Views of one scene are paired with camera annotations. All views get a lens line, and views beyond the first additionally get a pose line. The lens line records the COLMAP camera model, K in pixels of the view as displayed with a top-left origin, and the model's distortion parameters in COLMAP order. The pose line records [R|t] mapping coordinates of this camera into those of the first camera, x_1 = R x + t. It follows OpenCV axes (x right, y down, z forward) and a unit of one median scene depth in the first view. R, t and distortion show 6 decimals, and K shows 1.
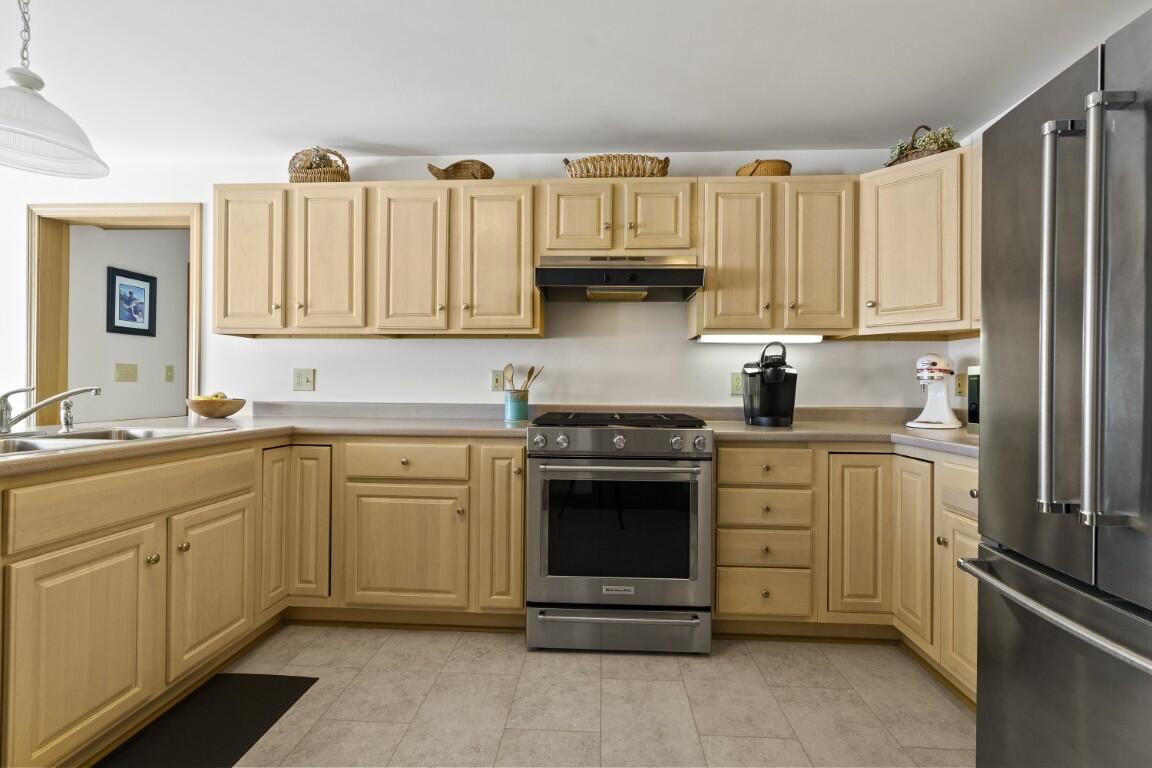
lens RADIAL K [[524.0, 0, 573.9], [0, 524.0, 384.8], [0, 0, 1]] dist [-0.003474, 0.001435]
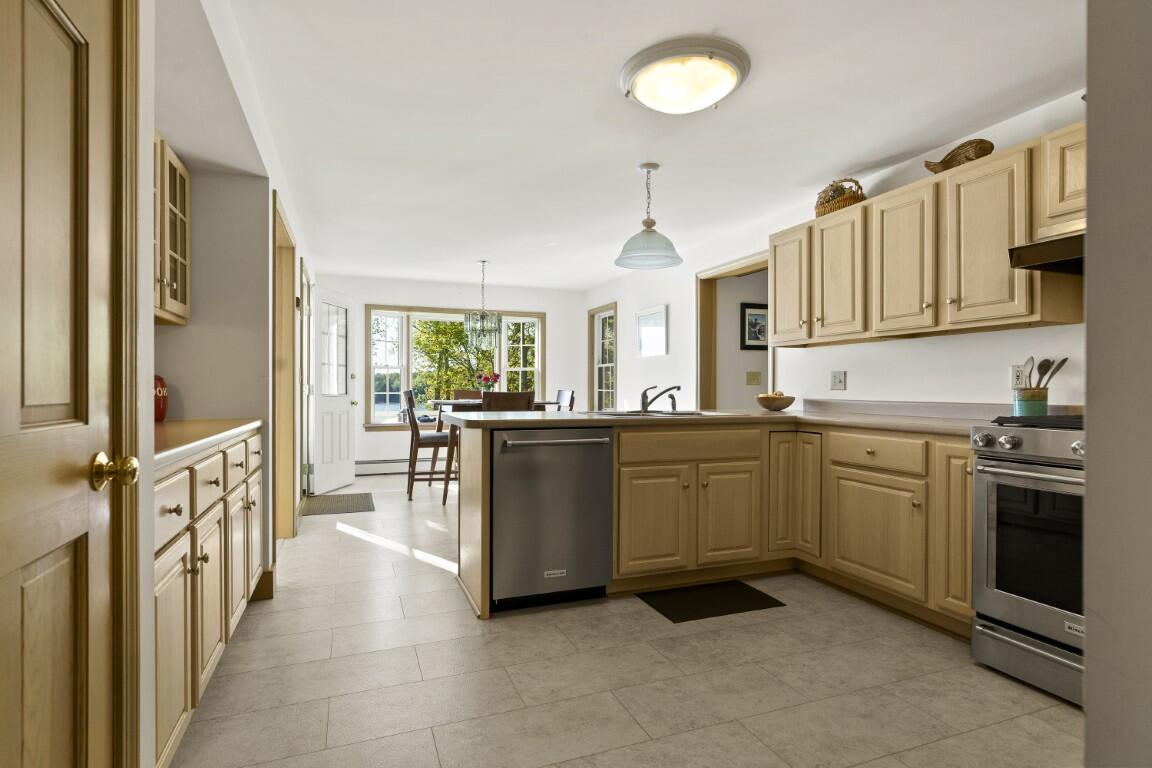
lens RADIAL K [[582.8, 0, 570.2], [0, 582.8, 389.5], [0, 0, 1]] dist [0.000876, 0.000281]
pose [[0.403844, -0.005303, -0.914813, 0.543575], [0.002975, 0.999986, -0.004483, 0.017905], [0.914823, -0.000911, 0.403854, -0.080271]]
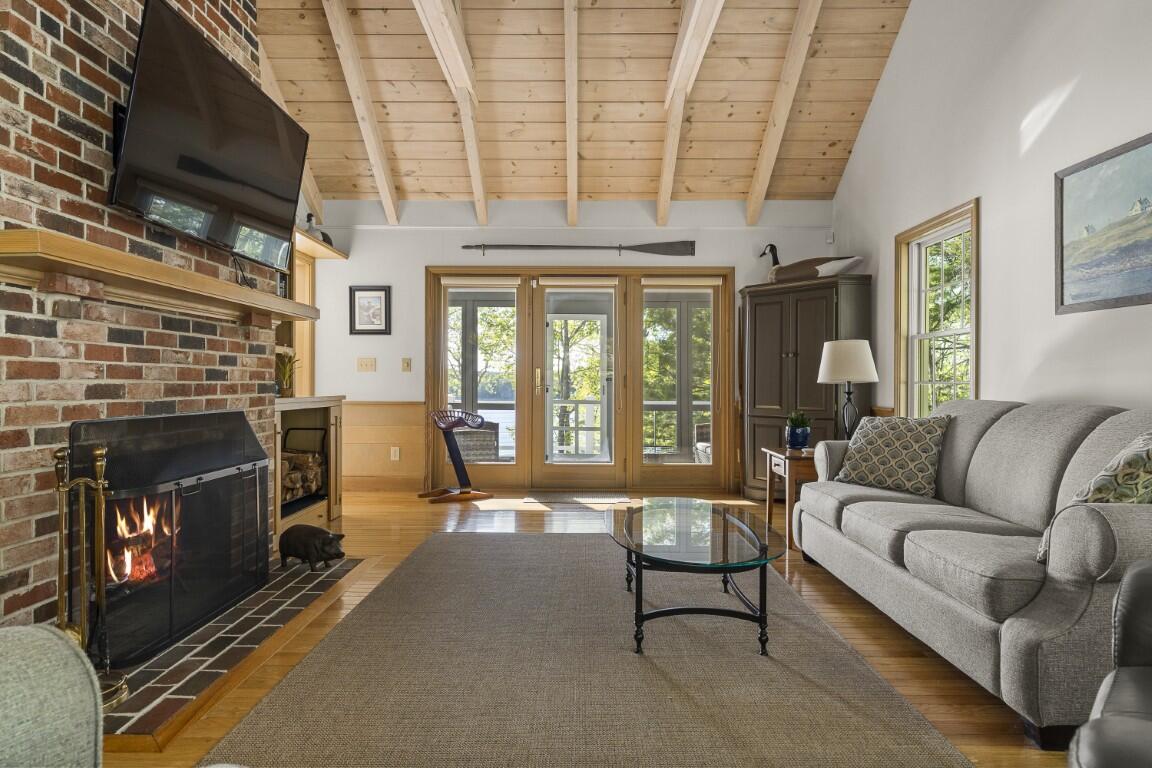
lens RADIAL K [[651.2, 0, 569.3], [0, 651.2, 384.9], [0, 0, 1]] dist [0.000910, 0.002029]
pose [[0.037898, -0.004567, -0.999271, 1.237691], [-0.000713, 0.999989, -0.004597, 0.054370], [0.999281, 0.000887, 0.037895, 2.298045]]
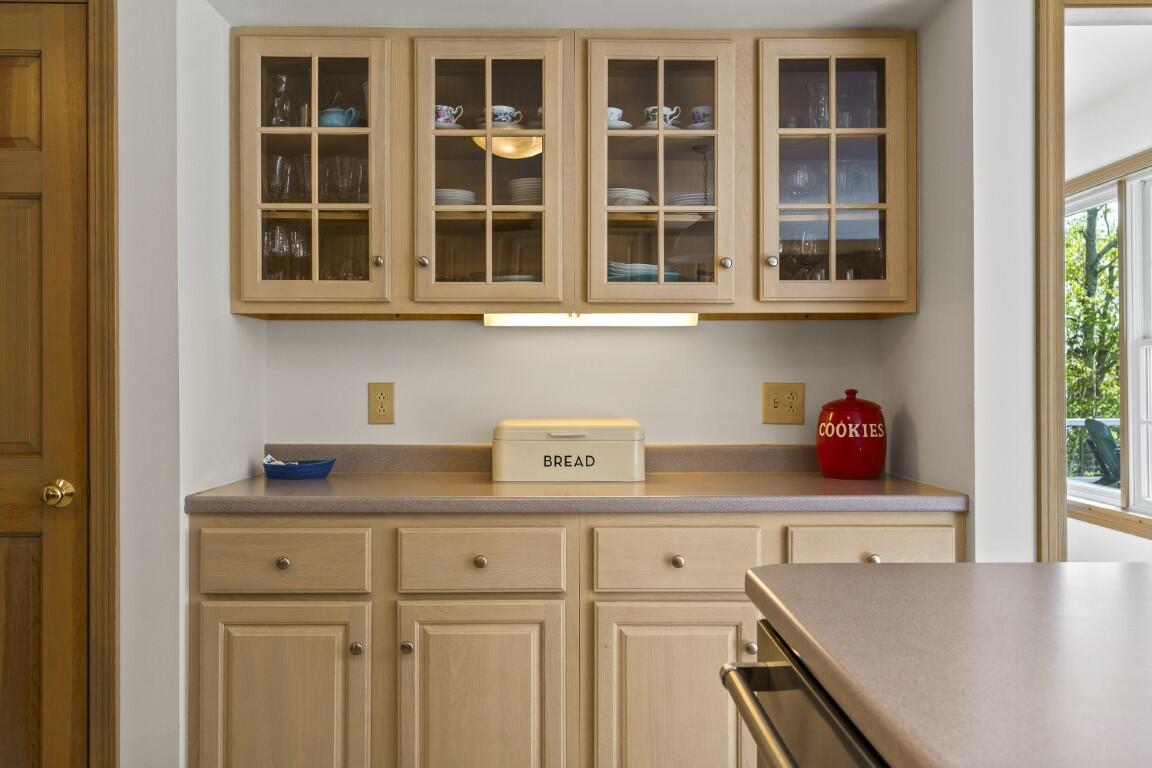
lens RADIAL K [[1043.9, 0, 577.3], [0, 1043.9, 377.2], [0, 0, 1]] dist [0.008972, 0.001373]
pose [[-0.997861, -0.006980, -0.065002, -0.446278], [-0.006832, 0.999974, -0.002496, -0.044760], [0.065017, -0.002046, -0.997882, 0.869471]]
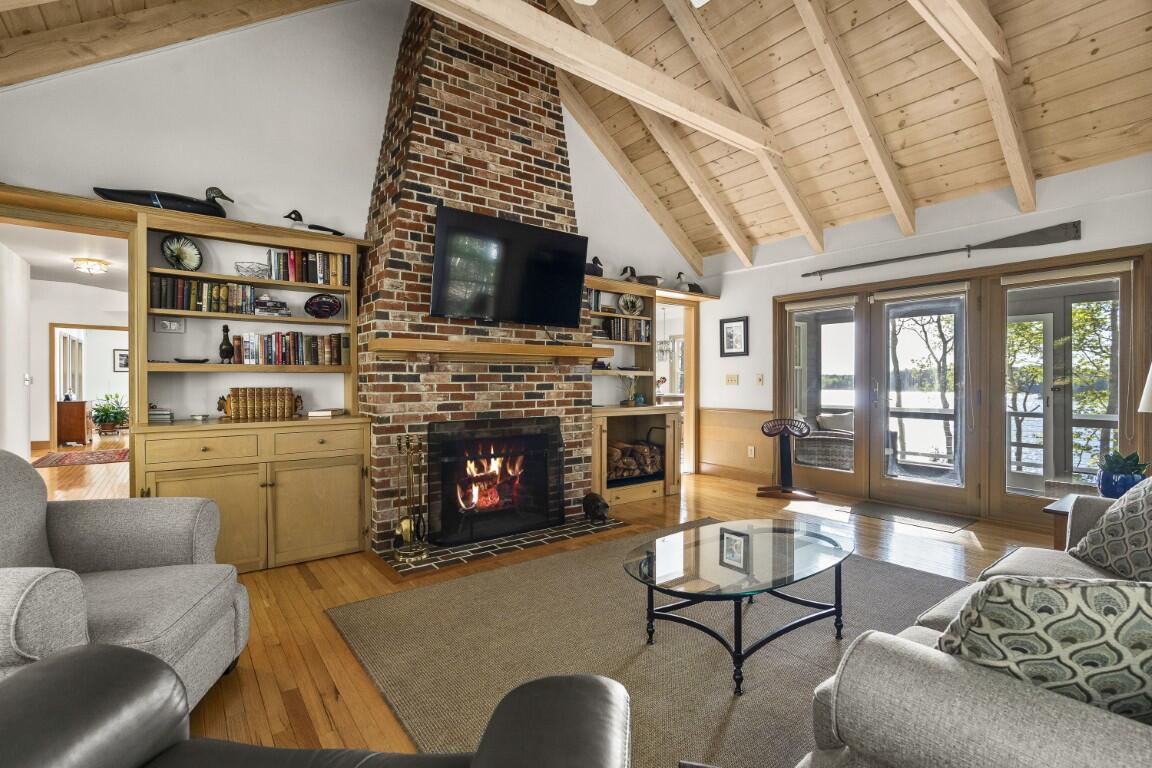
lens RADIAL K [[524.0, 0, 573.9], [0, 524.0, 384.8], [0, 0, 1]] dist [-0.003474, 0.001435]
pose [[-0.764845, -0.002644, -0.644209, 0.948425], [-0.002707, 0.999996, -0.000891, -0.007528], [0.644208, 0.001062, -0.764849, 3.102571]]
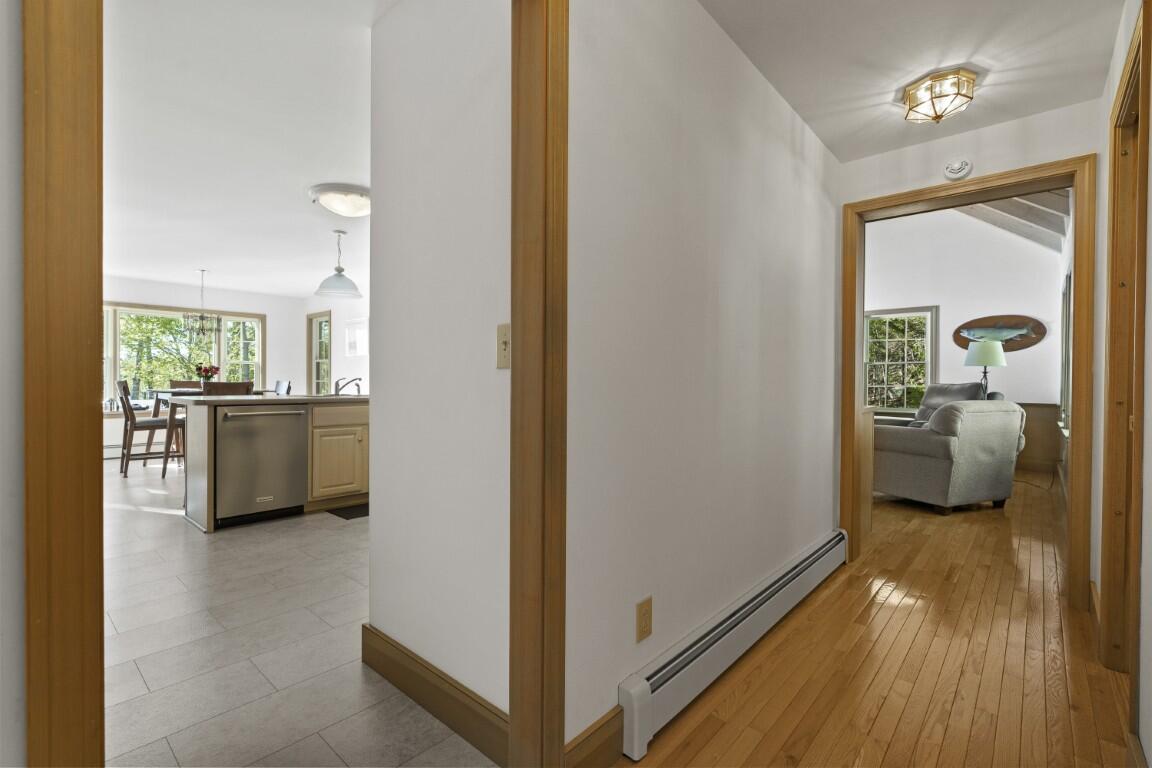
lens RADIAL K [[524.0, 0, 573.9], [0, 524.0, 384.8], [0, 0, 1]] dist [-0.003474, 0.001435]
pose [[0.779923, 0.000591, -0.625875, 1.235617], [0.001742, 0.999994, 0.003115, 0.025480], [0.625873, -0.003519, 0.779917, -0.304638]]
